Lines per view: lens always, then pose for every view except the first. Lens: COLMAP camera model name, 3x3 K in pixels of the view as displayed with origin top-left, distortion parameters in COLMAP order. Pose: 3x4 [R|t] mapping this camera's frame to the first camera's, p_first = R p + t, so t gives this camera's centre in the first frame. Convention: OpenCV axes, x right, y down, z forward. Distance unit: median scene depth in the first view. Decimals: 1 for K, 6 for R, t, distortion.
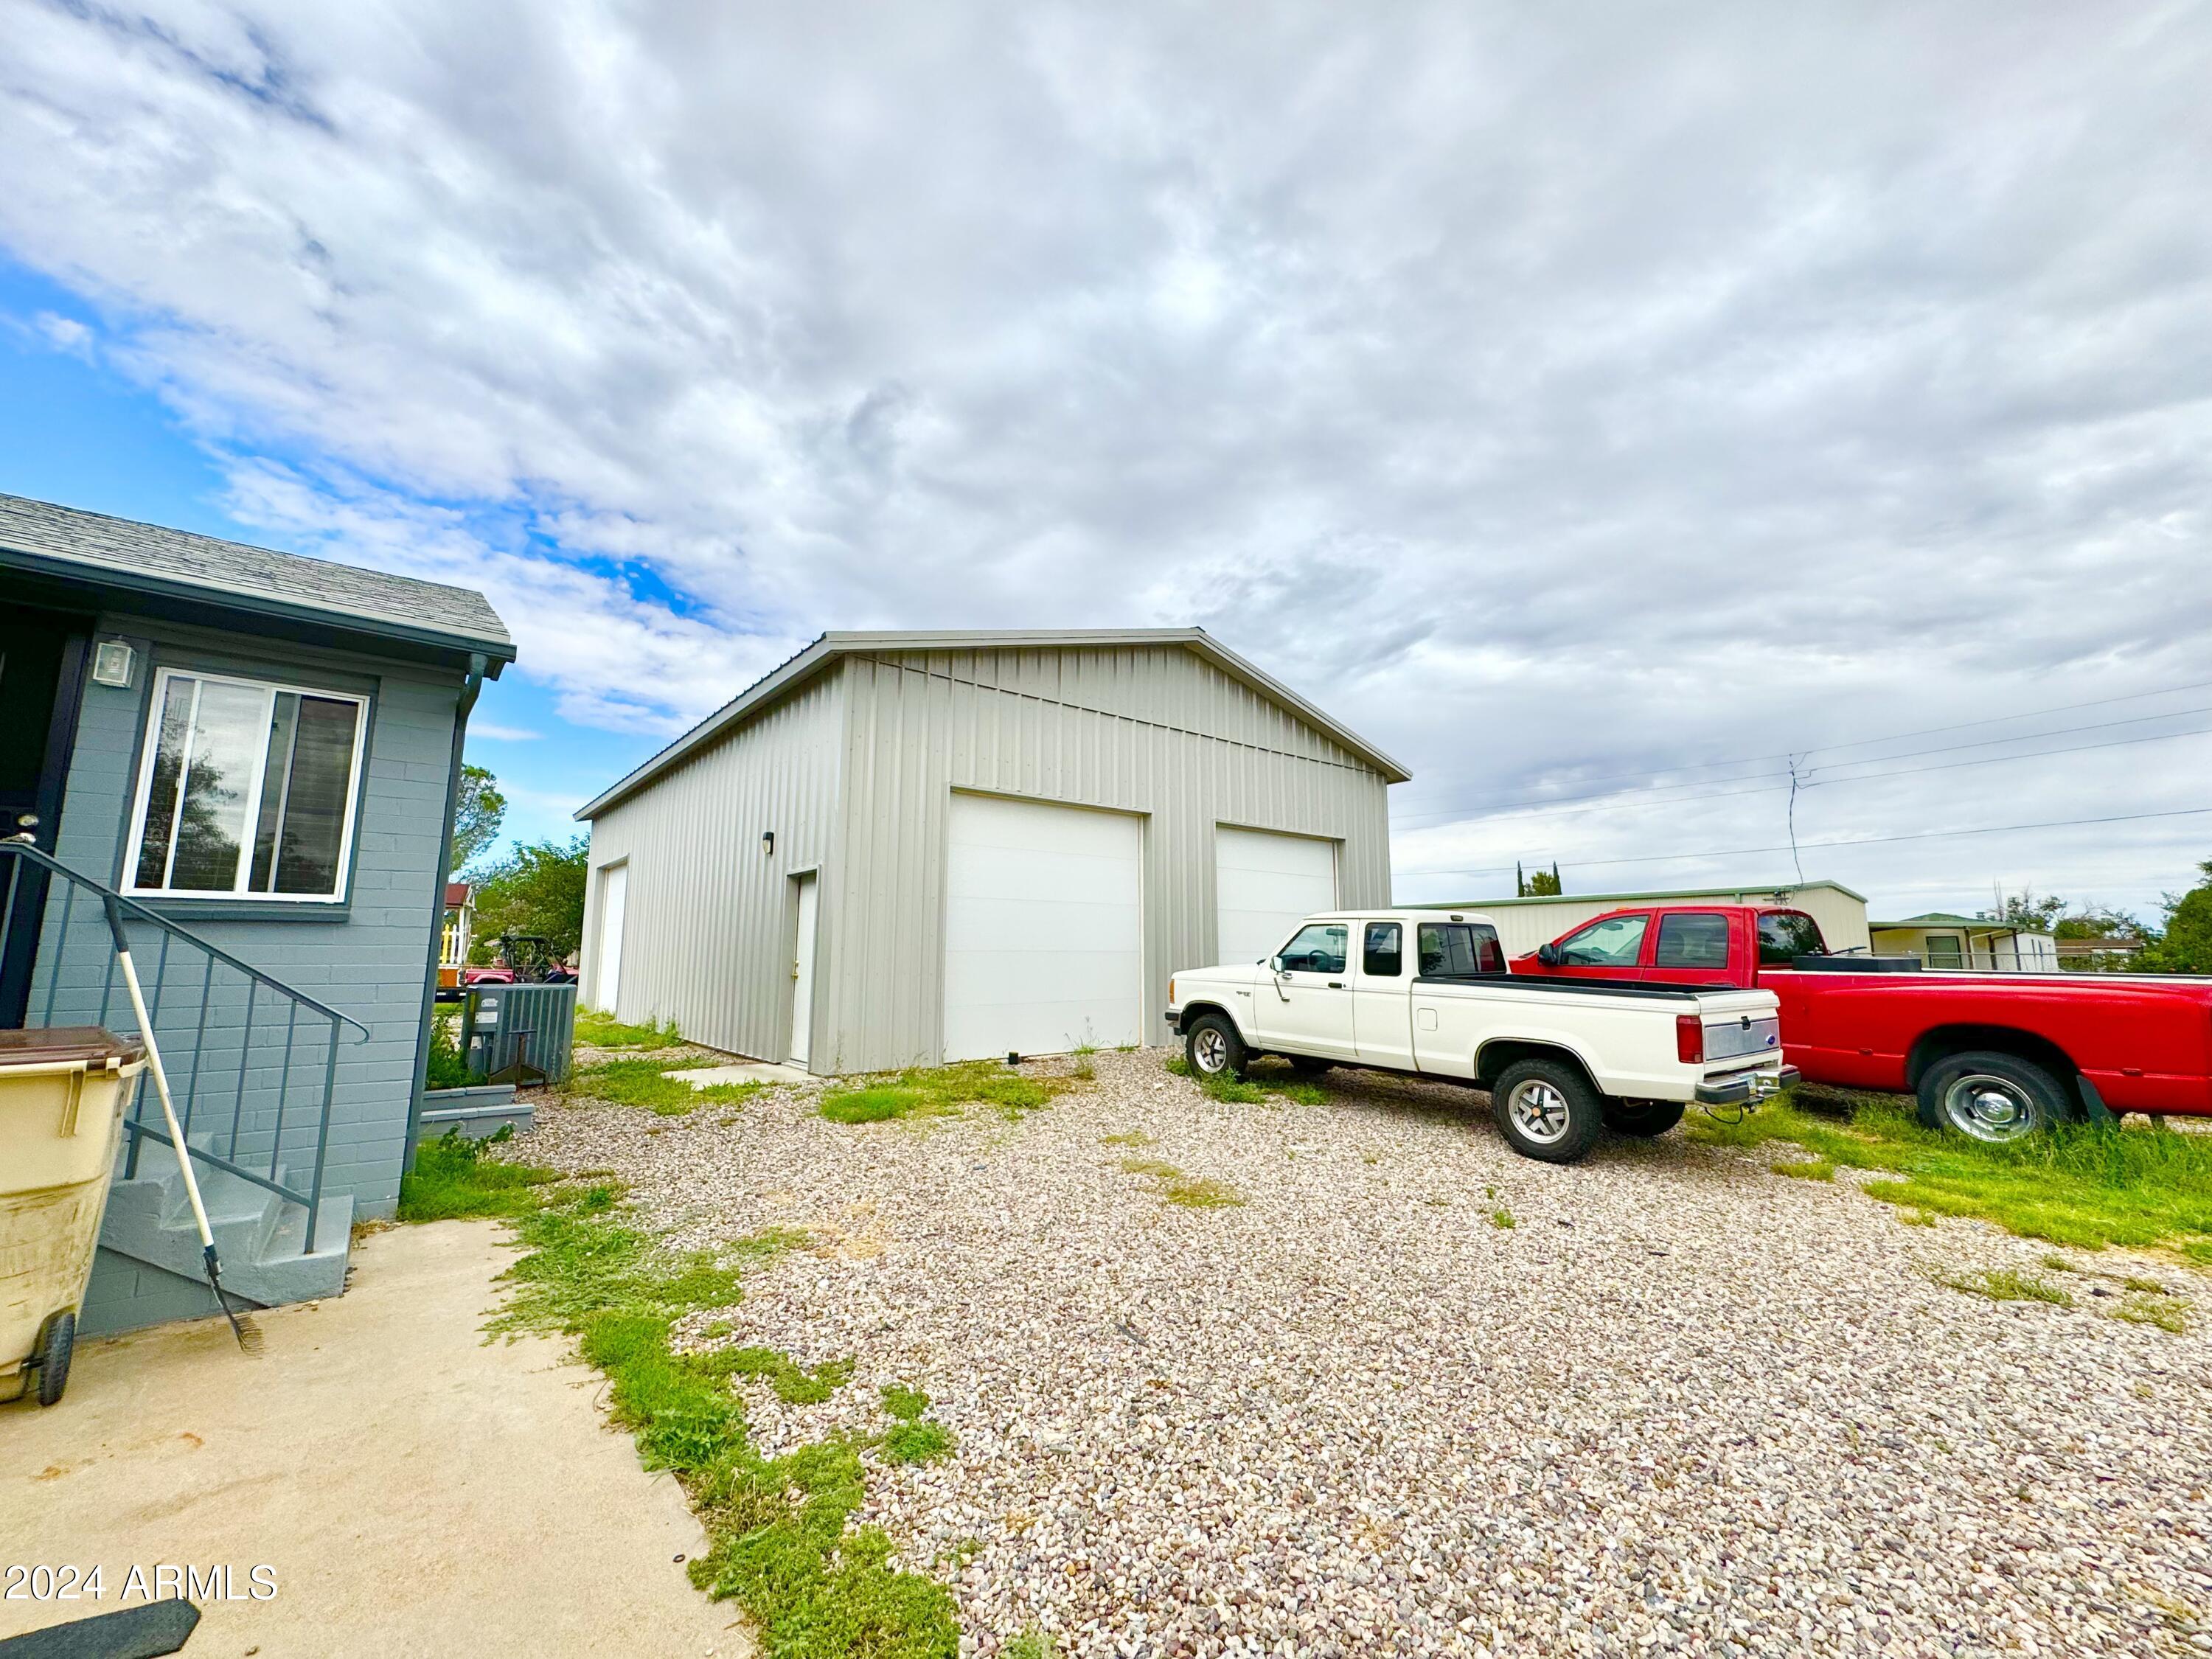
lens RADIAL K [[884.1, 0, 1106.0], [0, 884.1, 829.5], [0, 0, 1]] dist [0.001165, 0.000449]
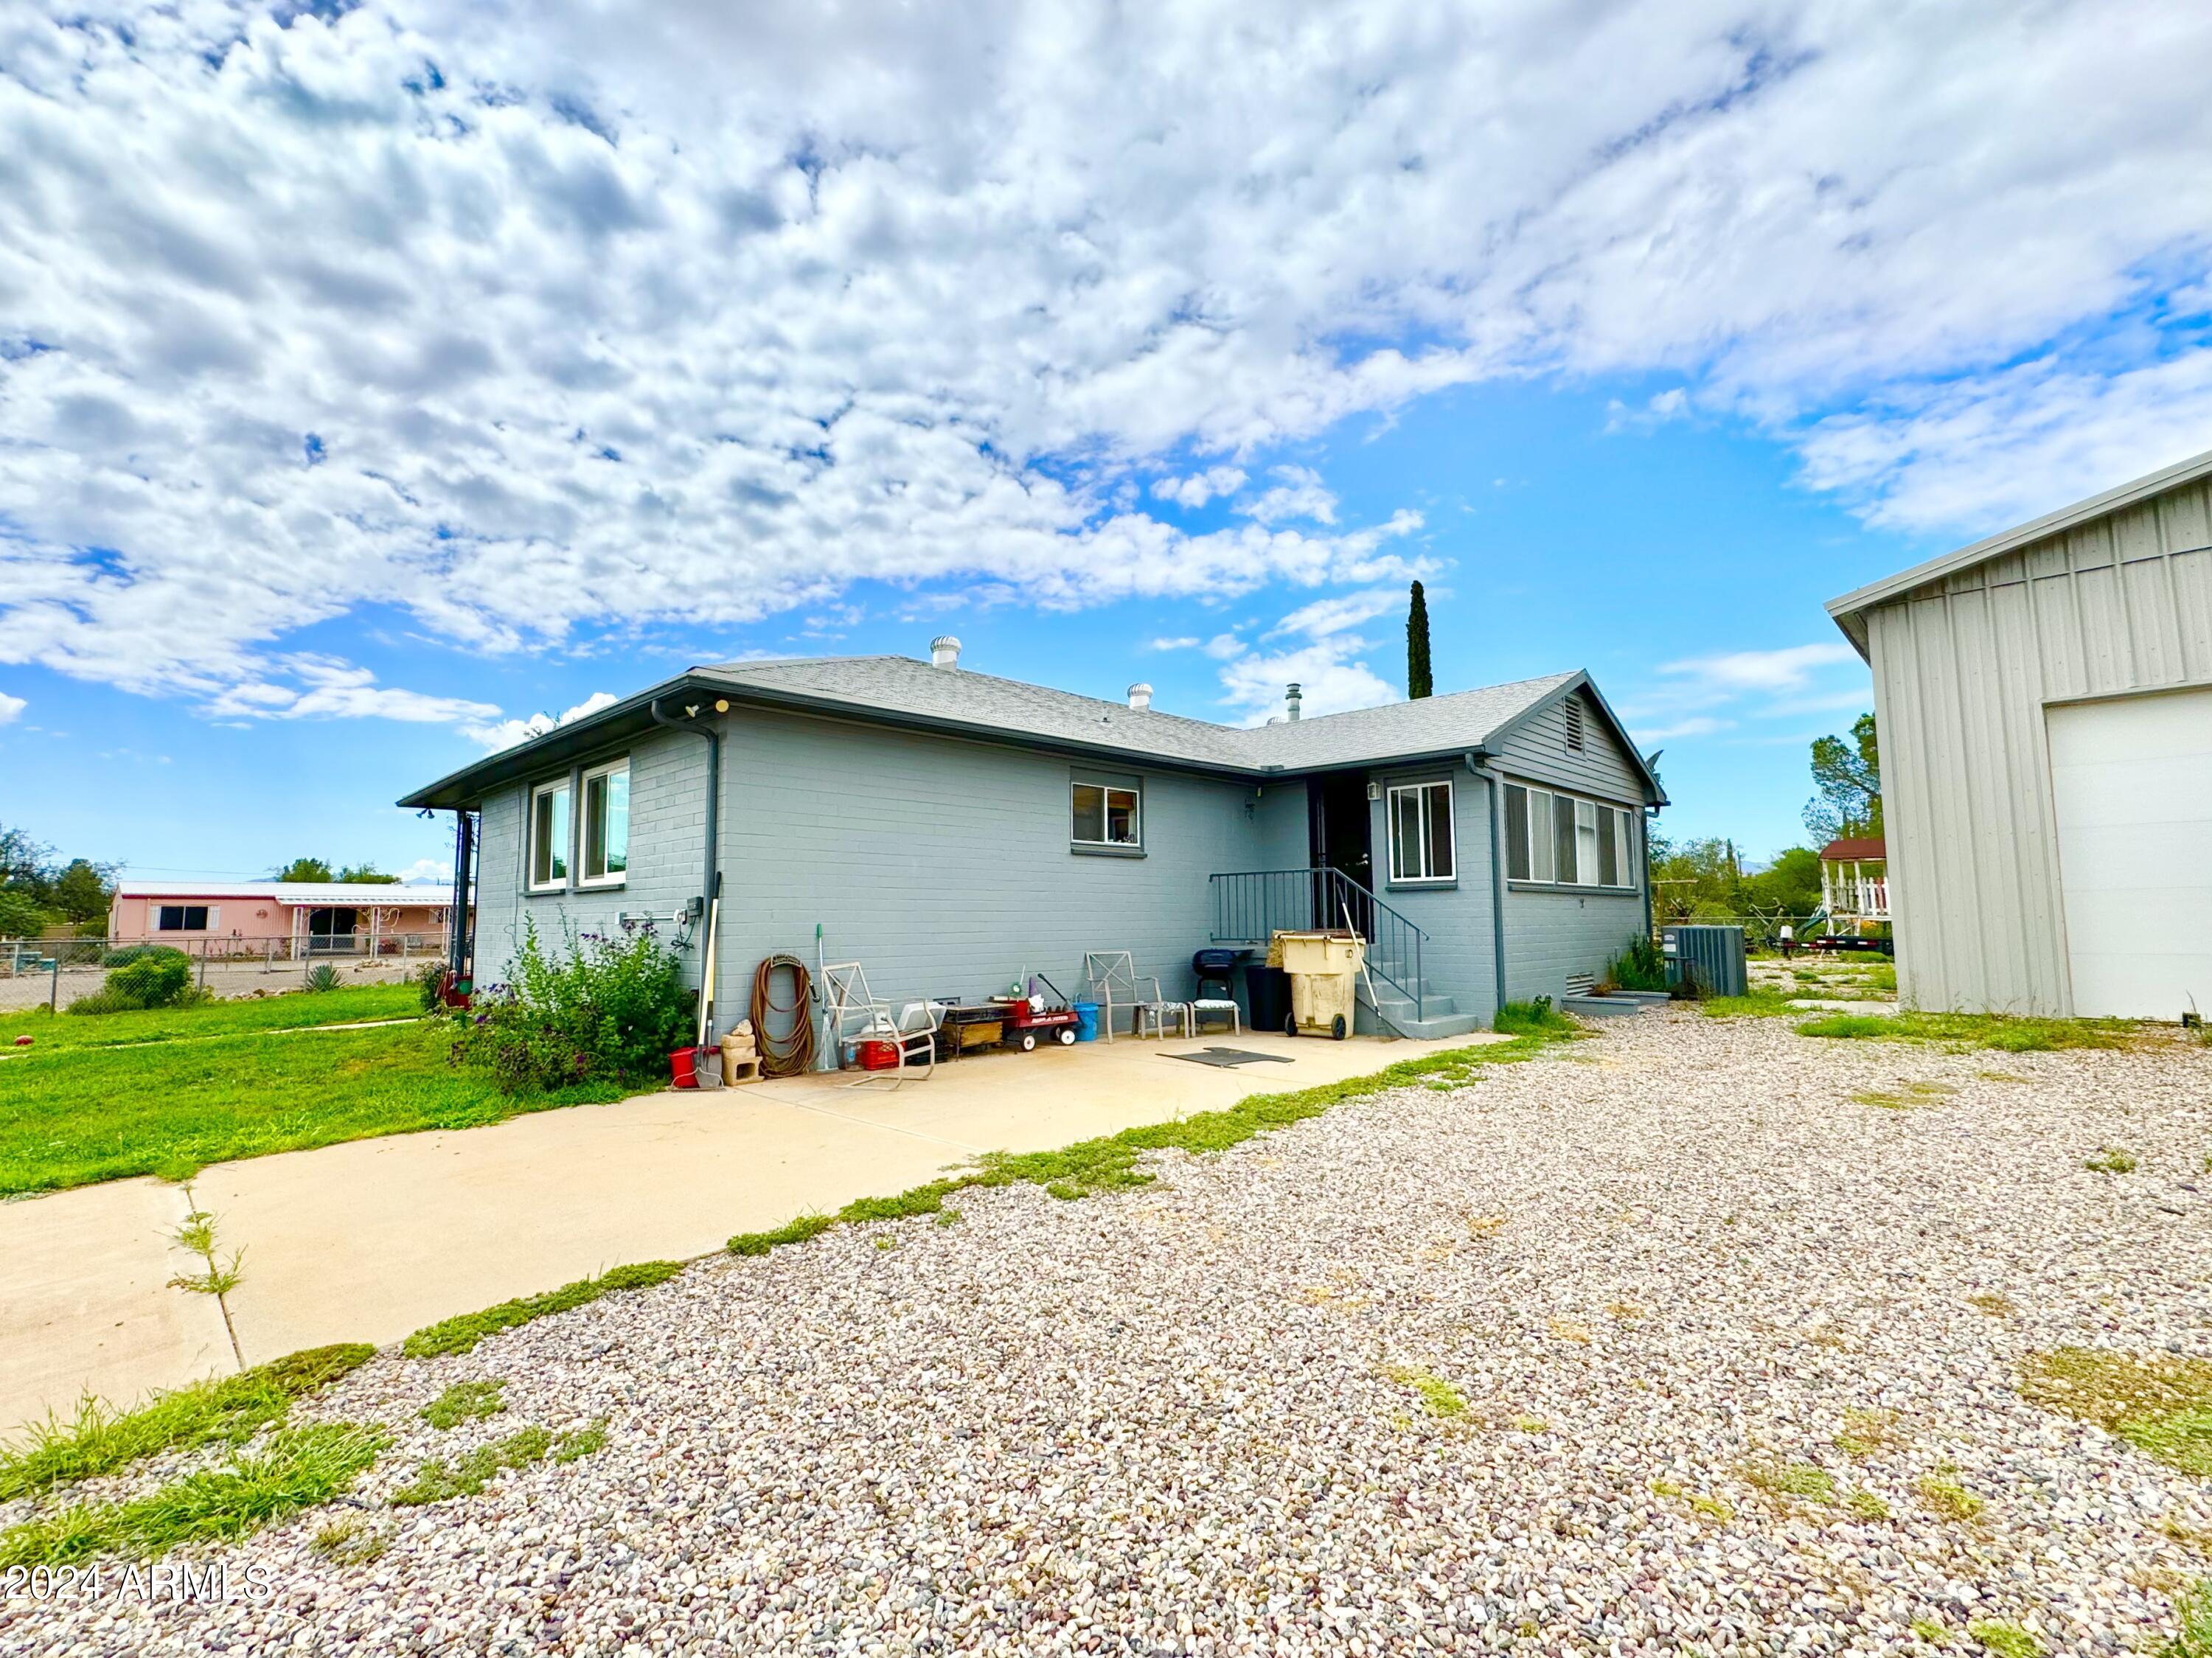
lens RADIAL K [[979.2, 0, 1106.0], [0, 979.2, 829.0], [0, 0, 1]] dist [0.000083, 0.000085]
pose [[0.112042, -0.096054, -0.989050, 0.679475], [0.151173, 0.985380, -0.078572, 0.009941], [0.982137, -0.140714, 0.124924, -0.049633]]
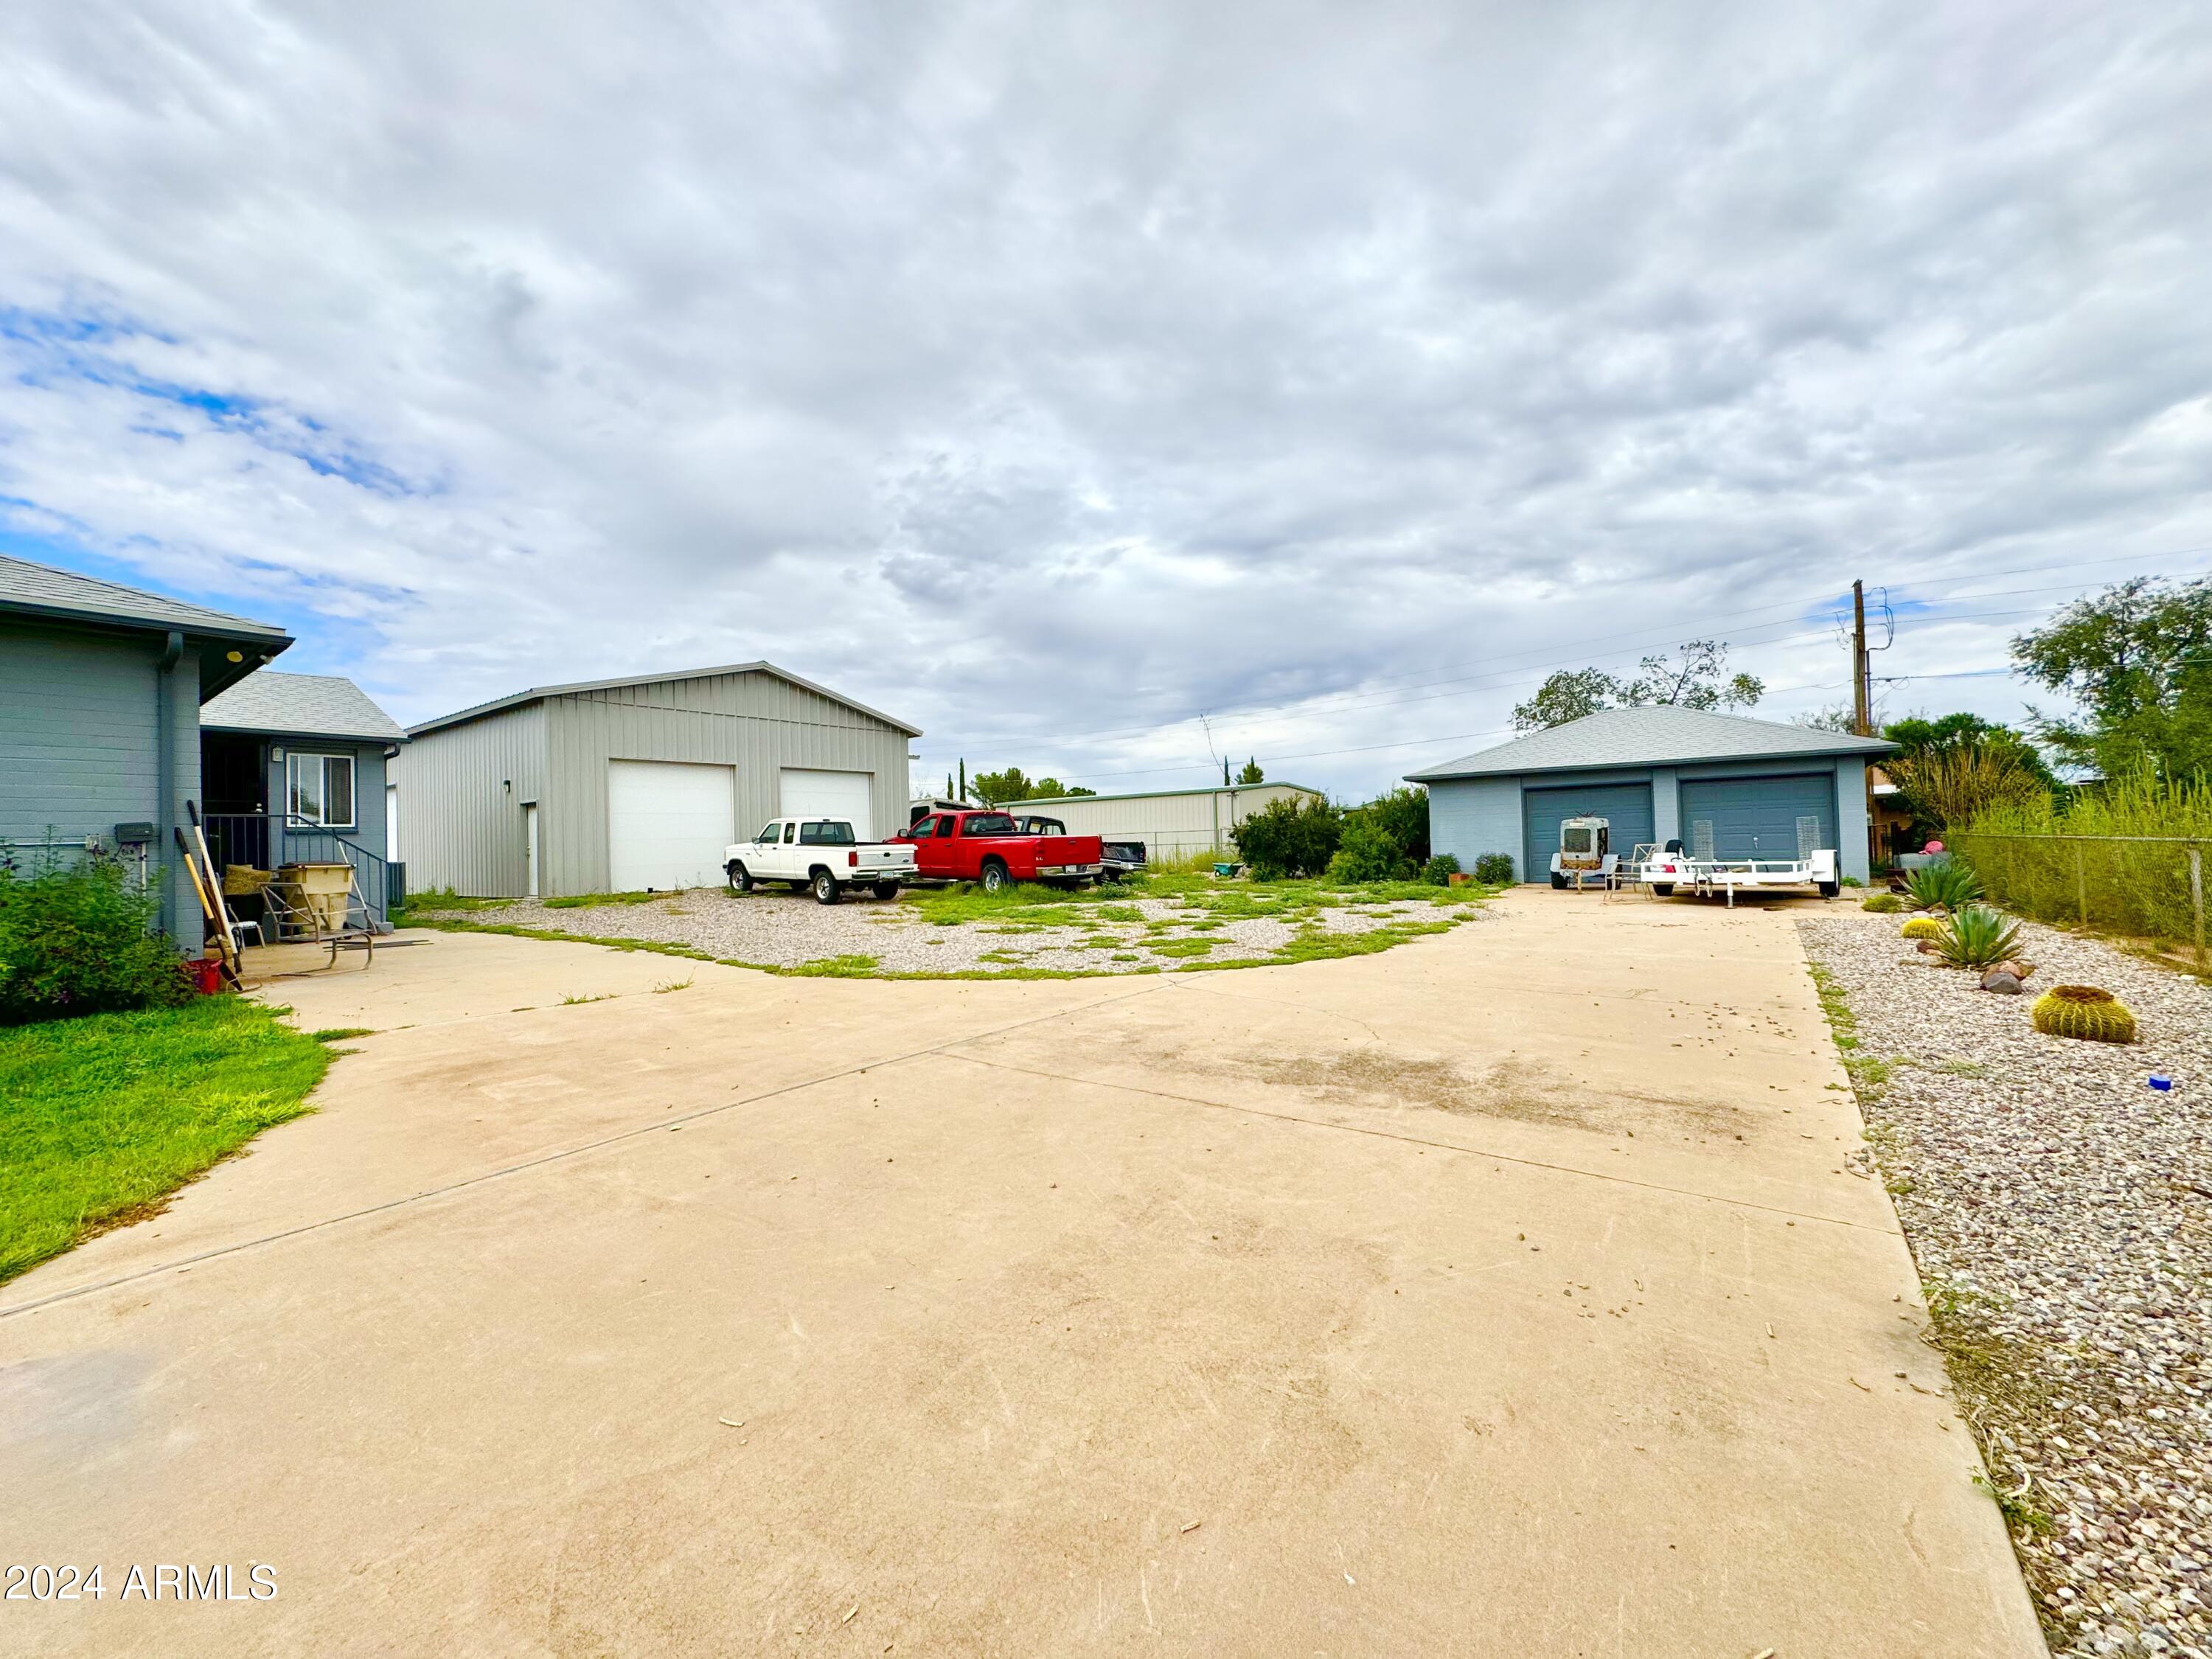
lens RADIAL K [[884.1, 0, 1106.0], [0, 884.1, 829.5], [0, 0, 1]] dist [0.001165, 0.000449]
pose [[0.971678, -0.025034, 0.234977, 0.453131], [-0.004737, 0.992109, 0.125286, -0.147343], [-0.236260, -0.122851, 0.963893, -1.240026]]
